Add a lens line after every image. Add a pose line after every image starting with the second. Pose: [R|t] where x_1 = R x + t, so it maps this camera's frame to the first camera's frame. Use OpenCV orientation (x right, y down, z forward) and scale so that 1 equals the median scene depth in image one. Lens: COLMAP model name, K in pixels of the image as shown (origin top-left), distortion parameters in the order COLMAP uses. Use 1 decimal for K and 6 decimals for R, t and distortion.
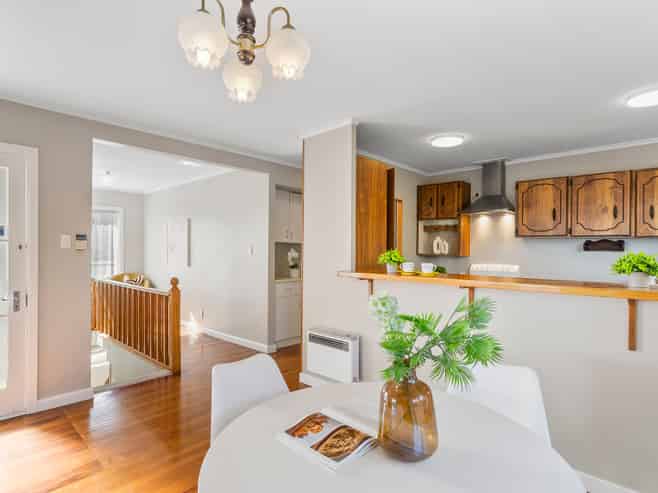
lens RADIAL K [[342.6, 0, 322.8], [0, 342.6, 250.8], [0, 0, 1]] dist [-0.017945, -0.000941]
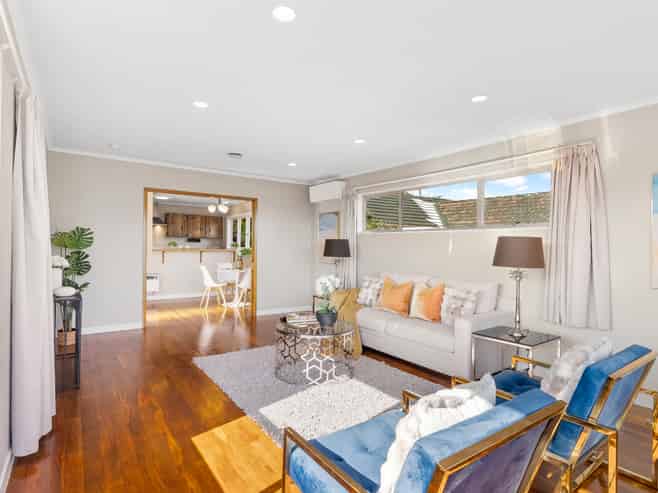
lens RADIAL K [[354.3, 0, 329.5], [0, 354.3, 251.5], [0, 0, 1]] dist [0.004189, 0.000503]
pose [[0.190779, -0.014739, 0.981522, -1.885063], [-0.014162, 0.999742, 0.017766, 0.008613], [-0.981531, -0.017290, 0.190521, -0.670228]]
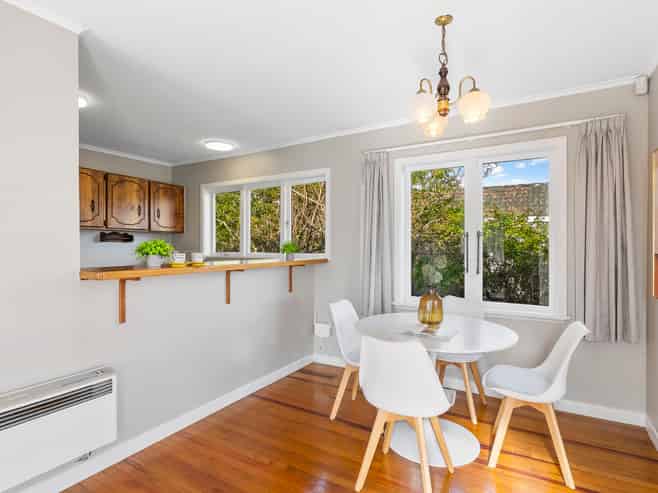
lens RADIAL K [[354.3, 0, 328.5], [0, 354.3, 243.1], [0, 0, 1]] dist [0.004189, 0.000503]
pose [[-0.222684, 0.000923, 0.974890, -0.538239], [0.000039, 1.000000, -0.000938, 0.006073], [-0.974891, -0.000171, -0.222684, 0.585932]]
